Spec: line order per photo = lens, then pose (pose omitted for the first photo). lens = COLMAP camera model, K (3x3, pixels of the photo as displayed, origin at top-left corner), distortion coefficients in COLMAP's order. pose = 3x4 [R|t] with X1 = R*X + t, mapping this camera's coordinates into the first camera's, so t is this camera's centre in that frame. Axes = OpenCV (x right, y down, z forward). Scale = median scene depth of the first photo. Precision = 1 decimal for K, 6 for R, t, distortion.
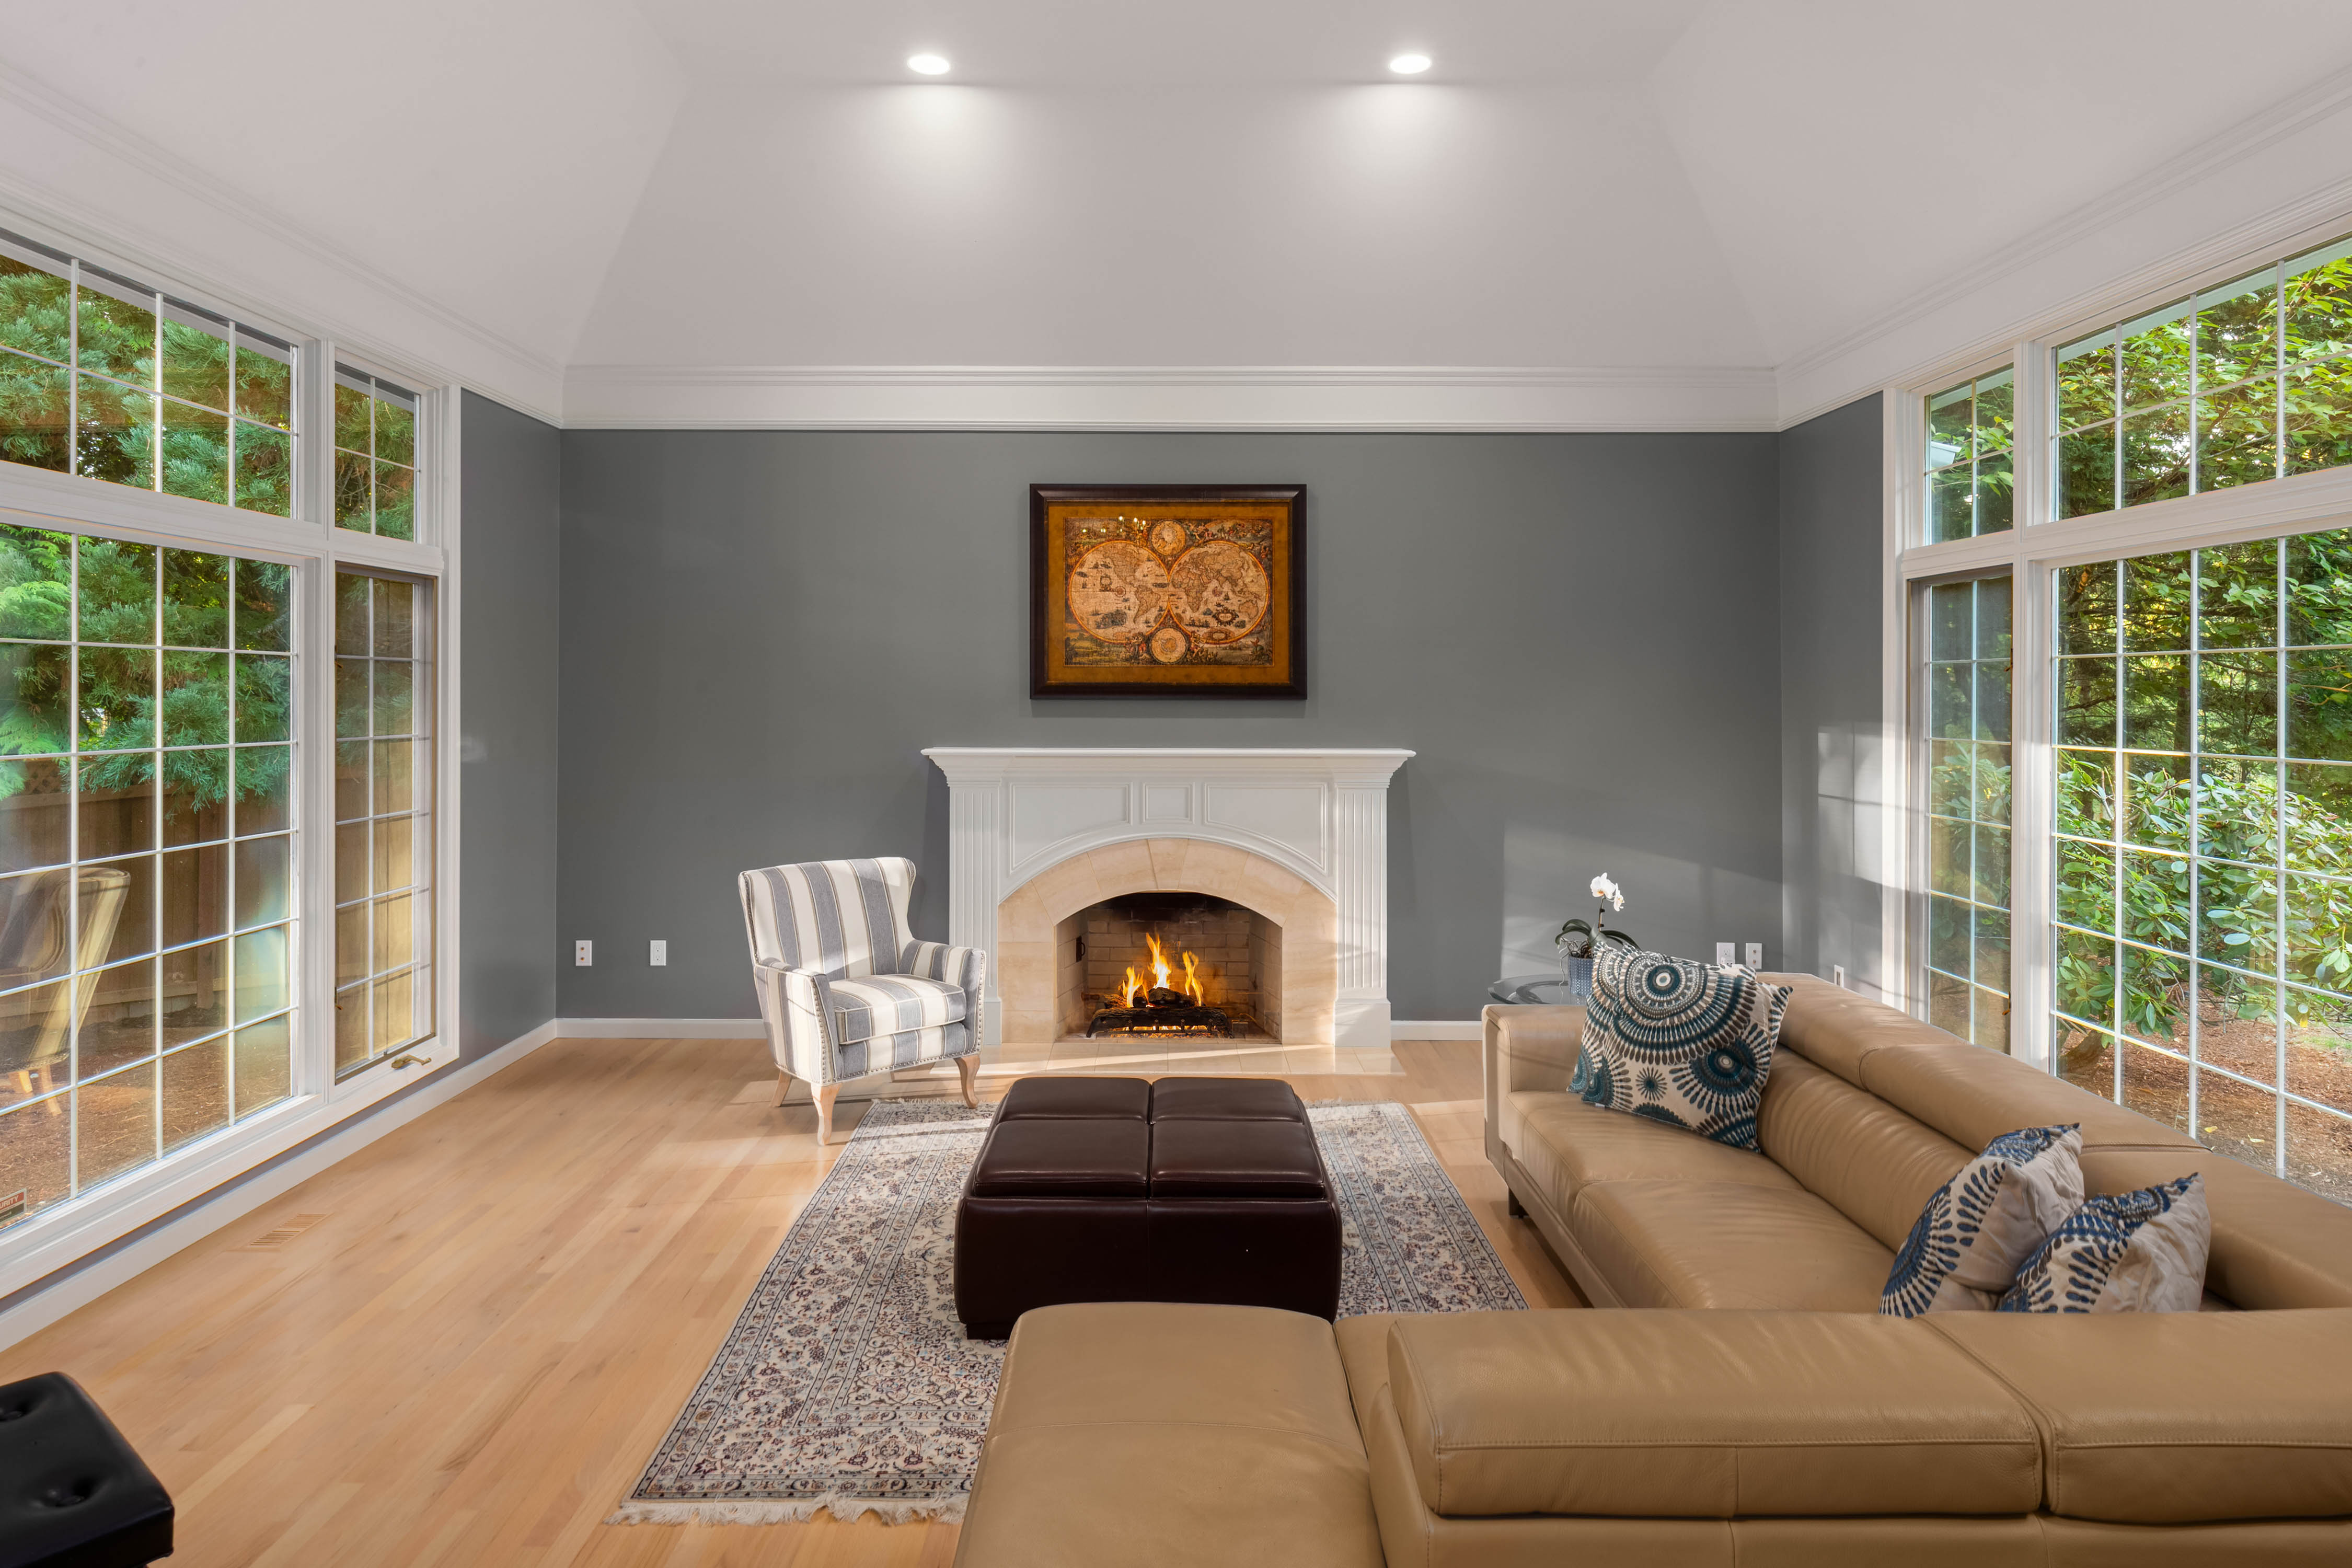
lens RADIAL K [[1316.5, 0, 1169.1], [0, 1316.5, 698.4], [0, 0, 1]] dist [0.003635, -0.001191]
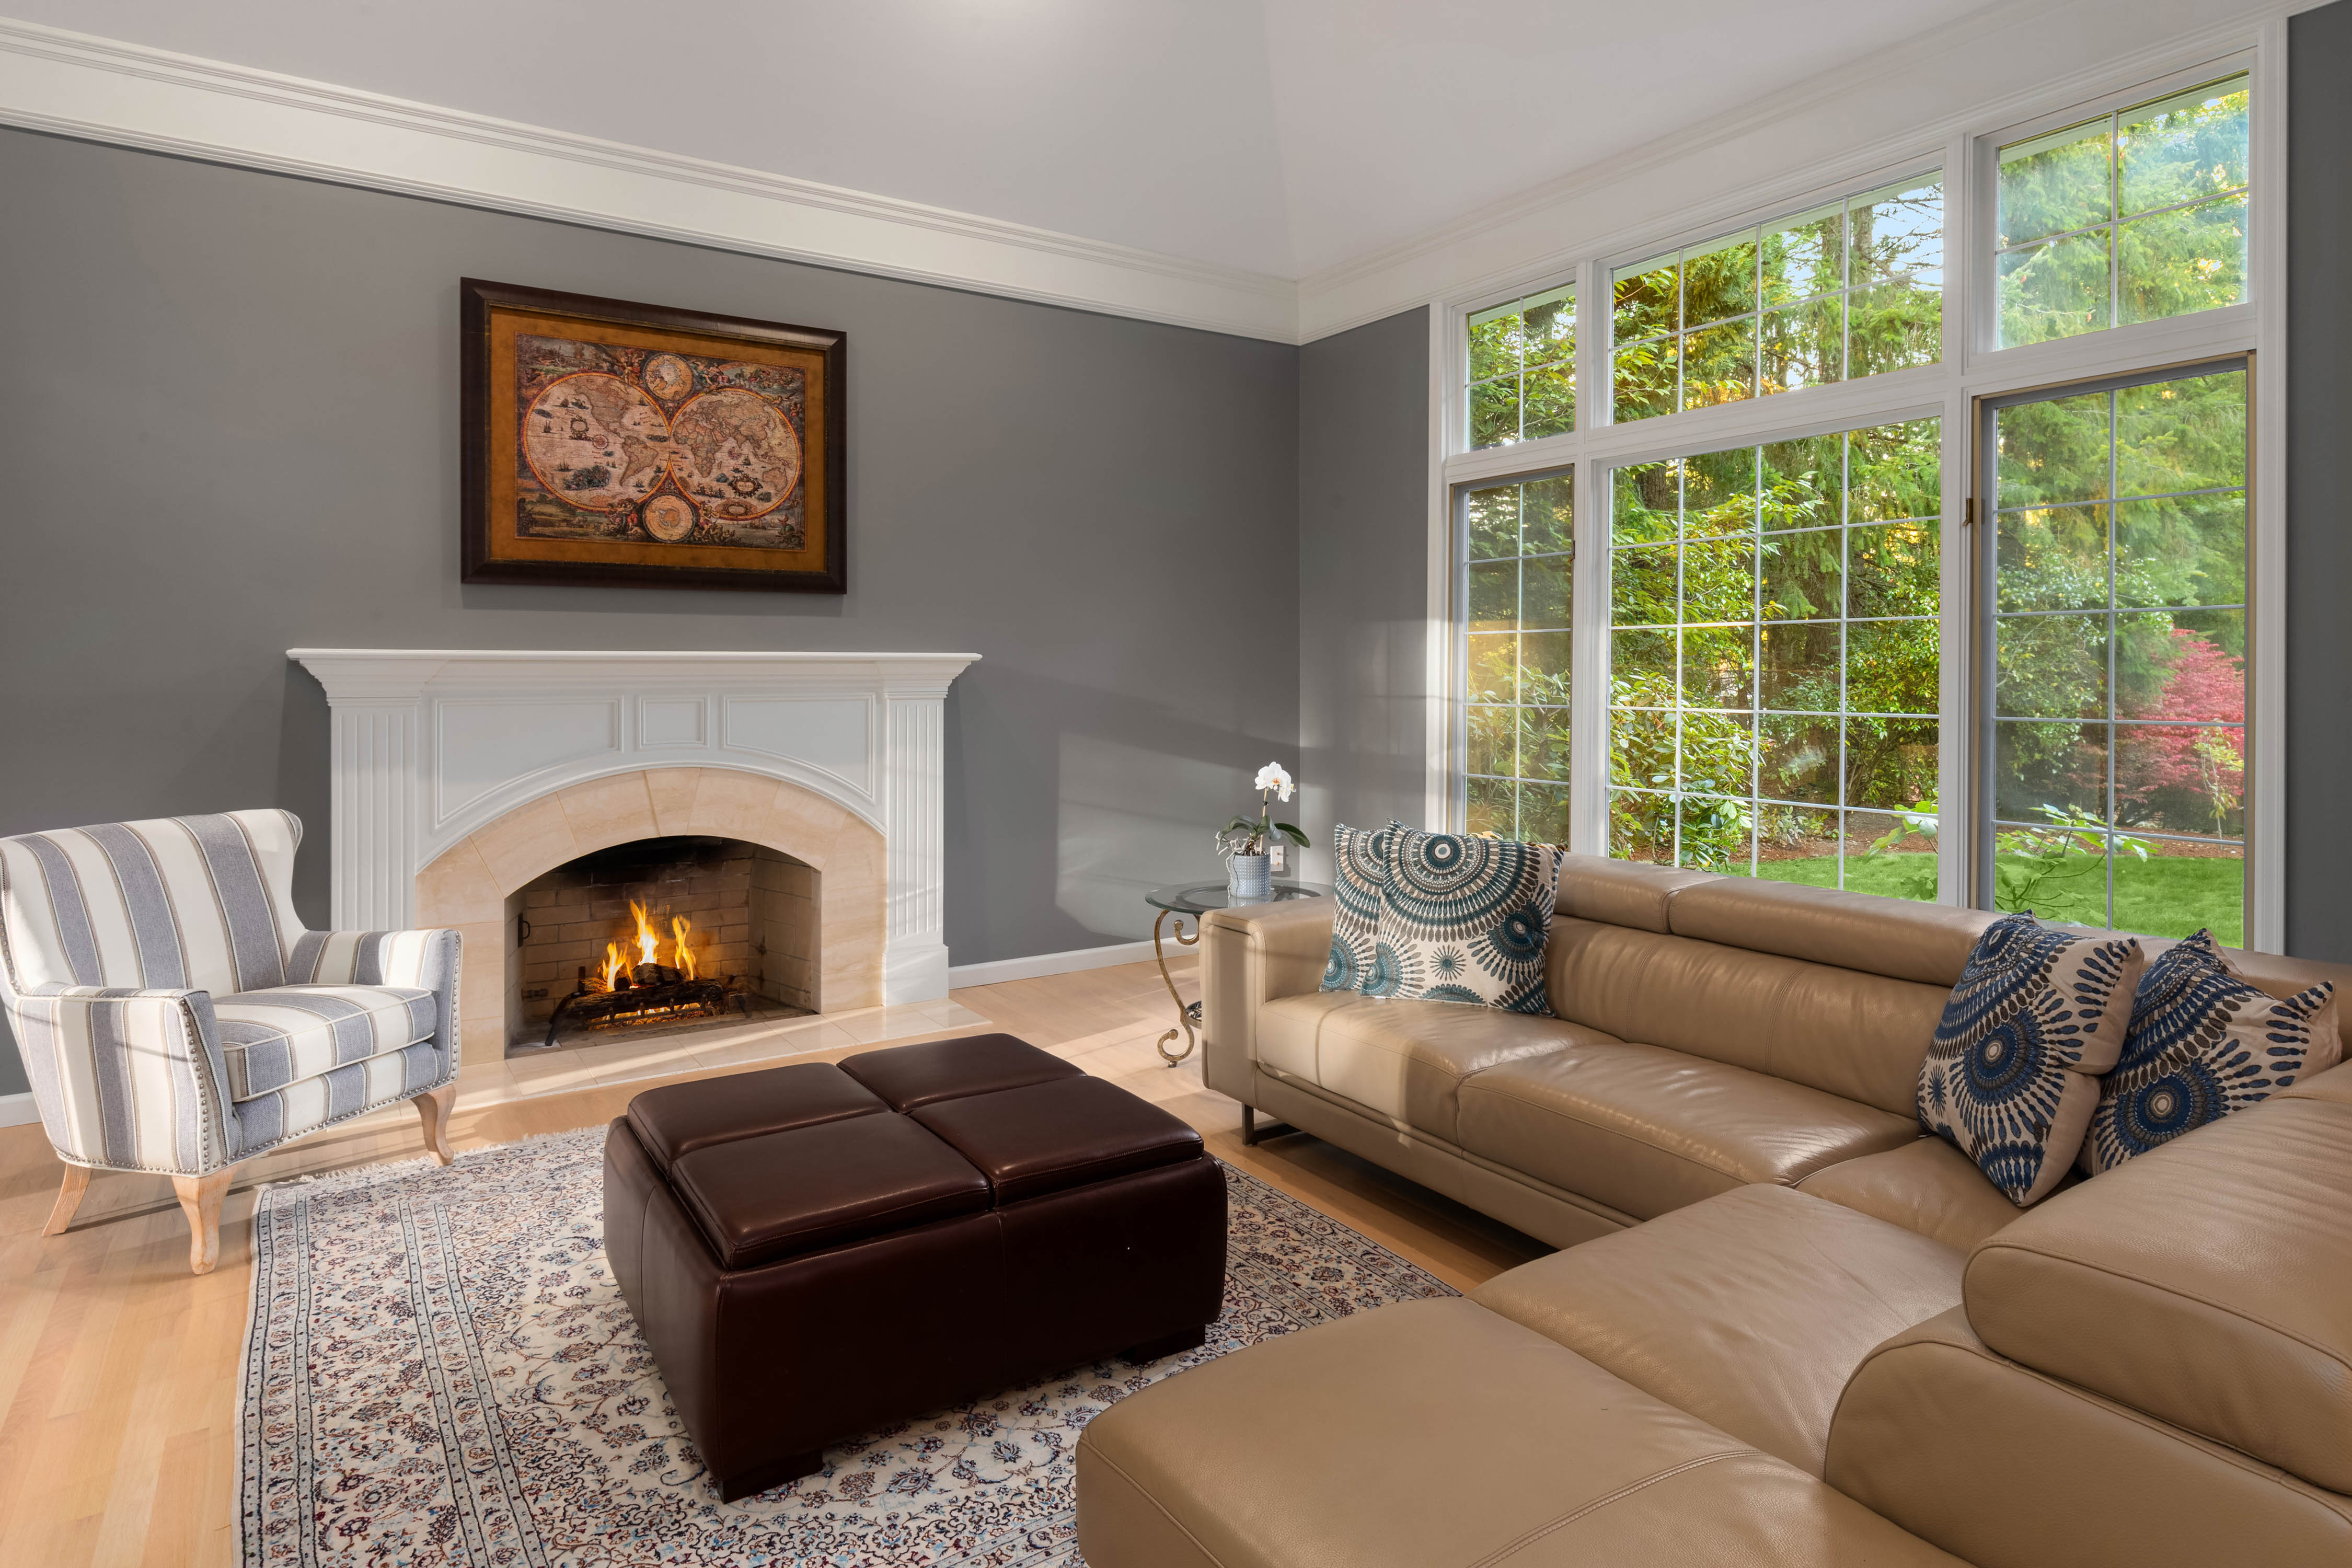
lens RADIAL K [[1294.0, 0, 1185.2], [0, 1294.0, 686.7], [0, 0, 1]] dist [0.001133, -0.000516]
pose [[0.834609, -0.009671, 0.550757, -0.167275], [0.005546, 0.999943, 0.009154, 0.053335], [-0.550814, -0.004585, 0.834615, 0.205100]]
